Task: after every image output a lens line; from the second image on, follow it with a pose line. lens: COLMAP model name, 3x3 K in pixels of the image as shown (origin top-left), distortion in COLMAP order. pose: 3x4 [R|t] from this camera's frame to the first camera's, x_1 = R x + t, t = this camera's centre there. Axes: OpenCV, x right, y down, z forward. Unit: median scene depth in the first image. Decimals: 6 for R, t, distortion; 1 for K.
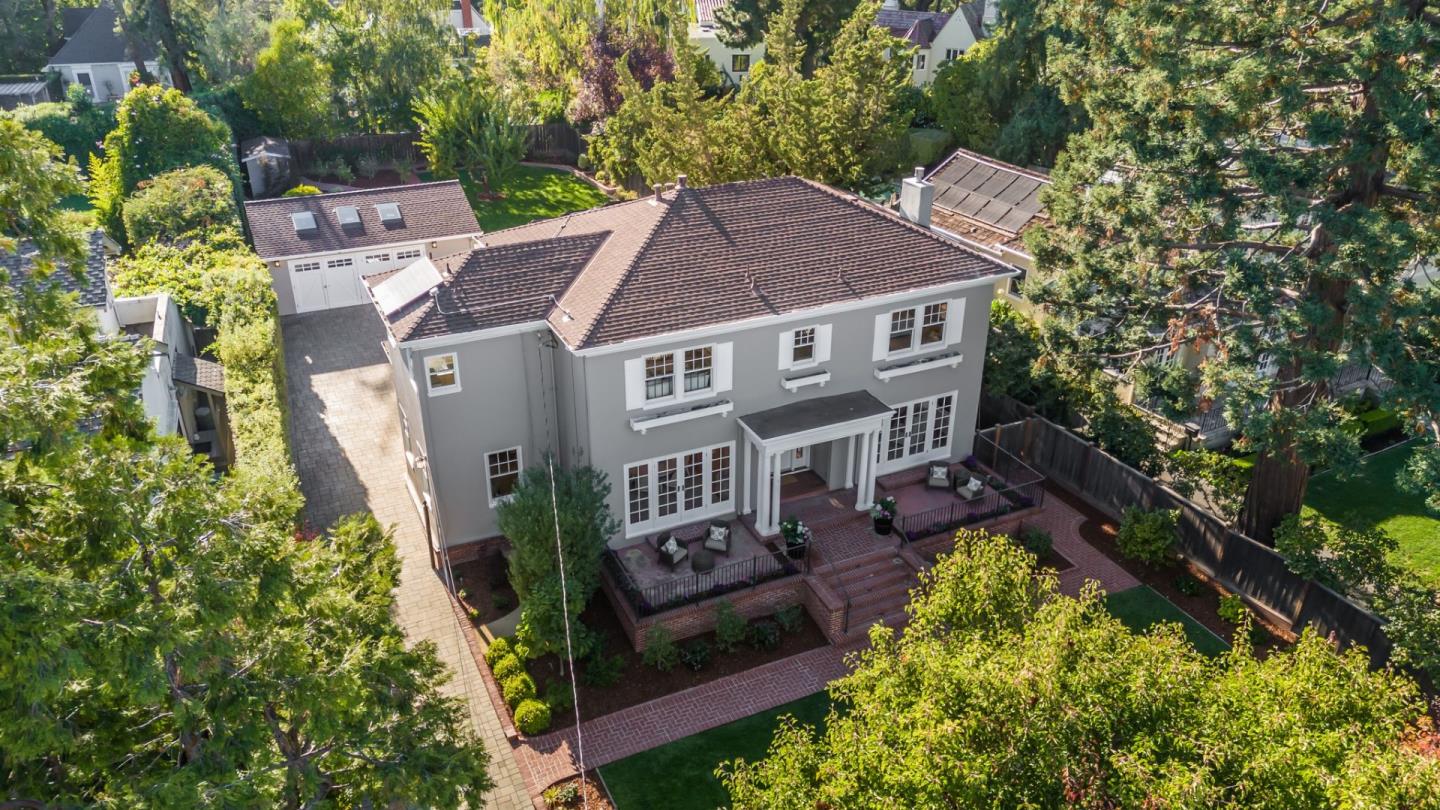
lens RADIAL K [[1045.9, 0, 720.0], [0, 1045.9, 405.0], [0, 0, 1]] dist [0.041632, -0.000874]
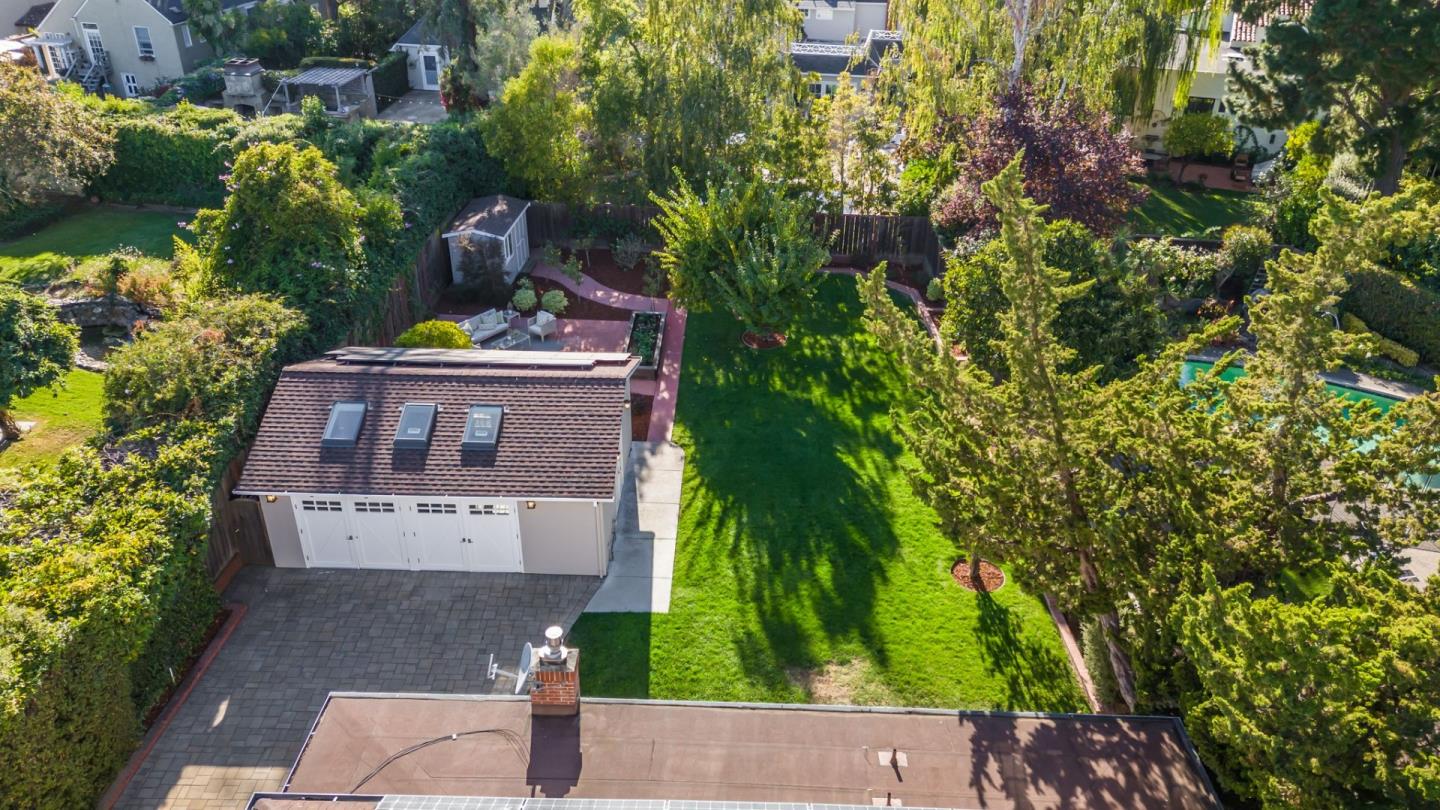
lens RADIAL K [[1045.9, 0, 720.0], [0, 1045.9, 405.0], [0, 0, 1]] dist [0.041632, -0.000874]
pose [[0.887368, 0.234256, -0.397117, 0.022741], [-0.213914, 0.972175, 0.095481, -0.205423], [0.408434, 0.000222, 0.912788, 0.385169]]
